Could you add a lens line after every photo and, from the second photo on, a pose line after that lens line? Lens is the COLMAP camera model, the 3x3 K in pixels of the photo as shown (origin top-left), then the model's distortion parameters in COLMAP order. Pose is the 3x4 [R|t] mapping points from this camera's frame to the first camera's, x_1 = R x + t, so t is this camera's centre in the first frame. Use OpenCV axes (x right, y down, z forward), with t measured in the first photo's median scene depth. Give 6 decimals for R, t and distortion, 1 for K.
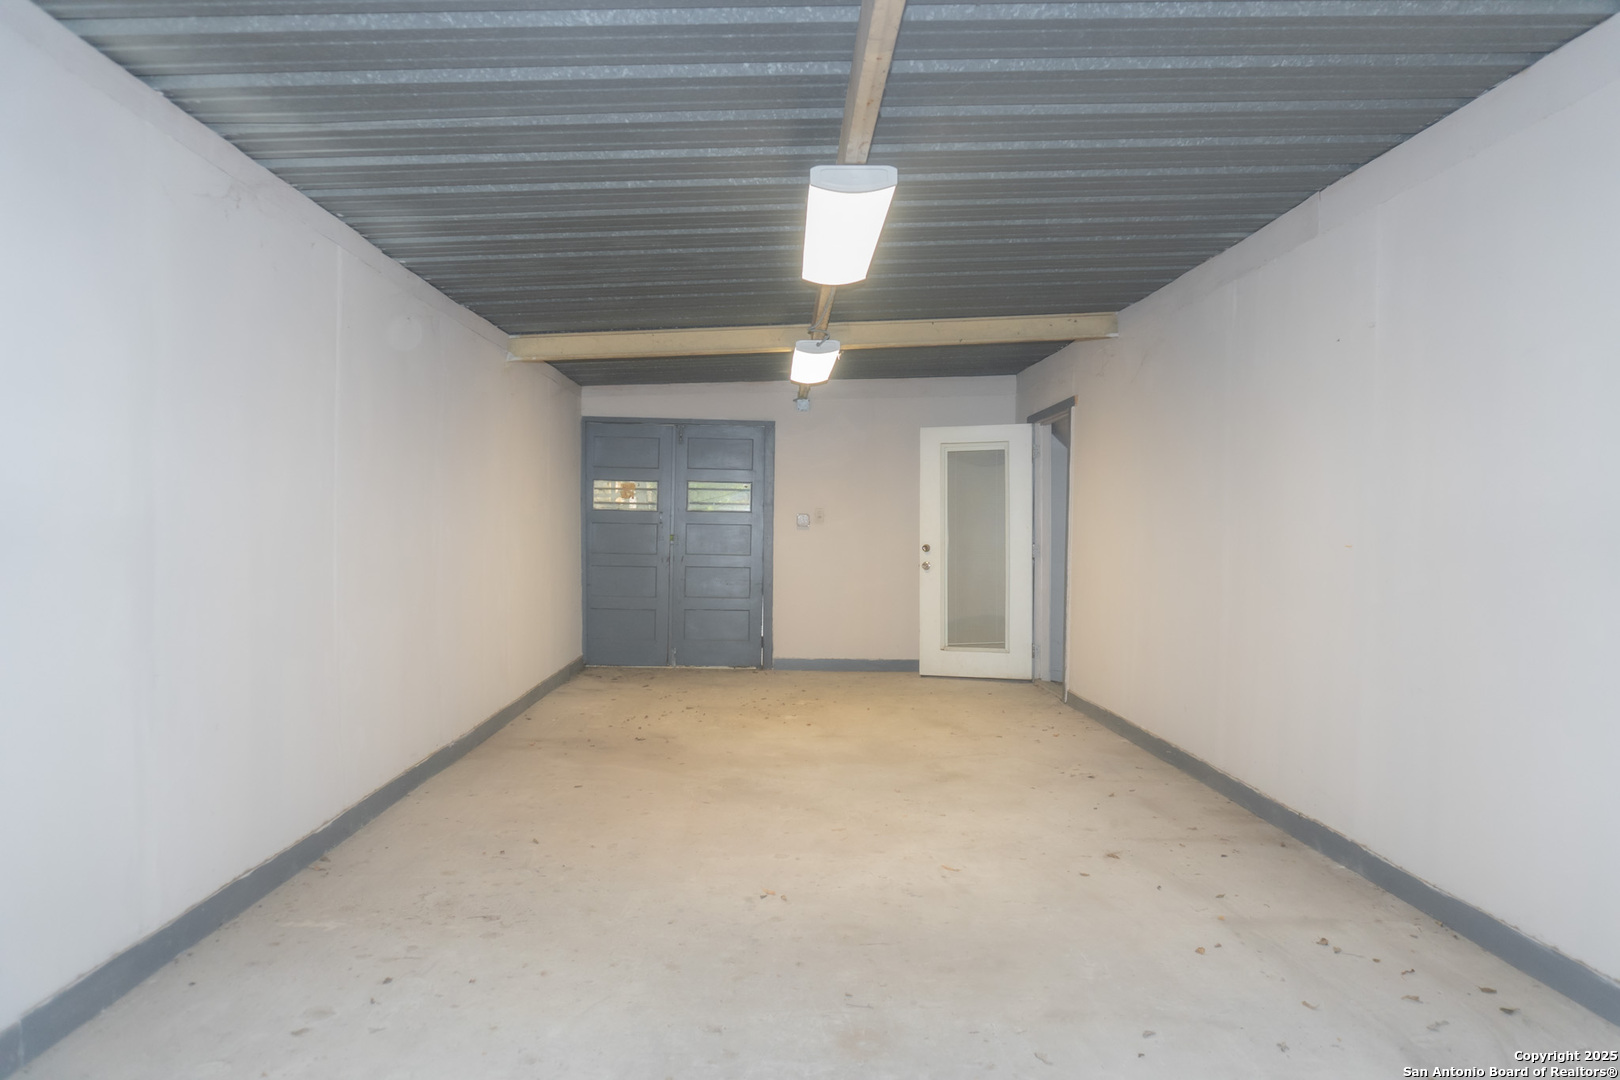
lens RADIAL K [[1087.2, 0, 809.5], [0, 1087.2, 538.1], [0, 0, 1]] dist [-0.011763, -0.005142]
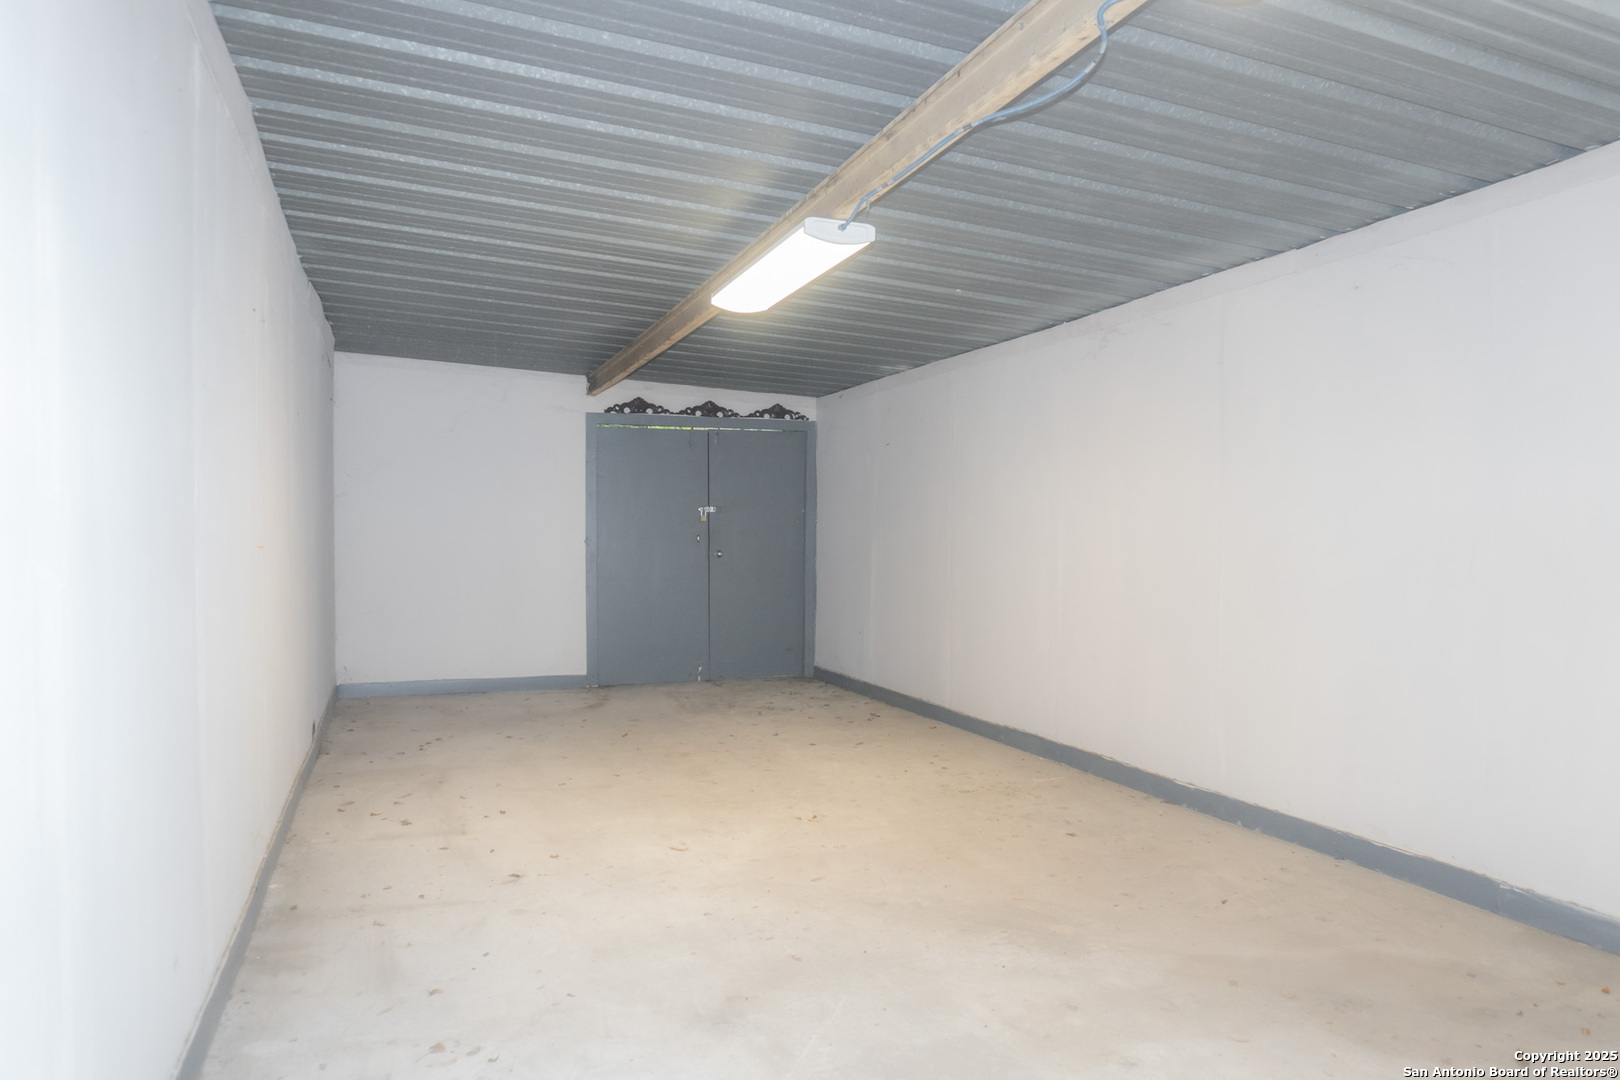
lens RADIAL K [[1087.2, 0, 809.6], [0, 1087.2, 540.1], [0, 0, 1]] dist [-0.011763, -0.005142]
pose [[-0.947205, -0.011892, -0.320409, 0.362048], [-0.013438, 0.999906, 0.002615, -0.007421], [0.320348, 0.006783, -0.947276, 2.094001]]
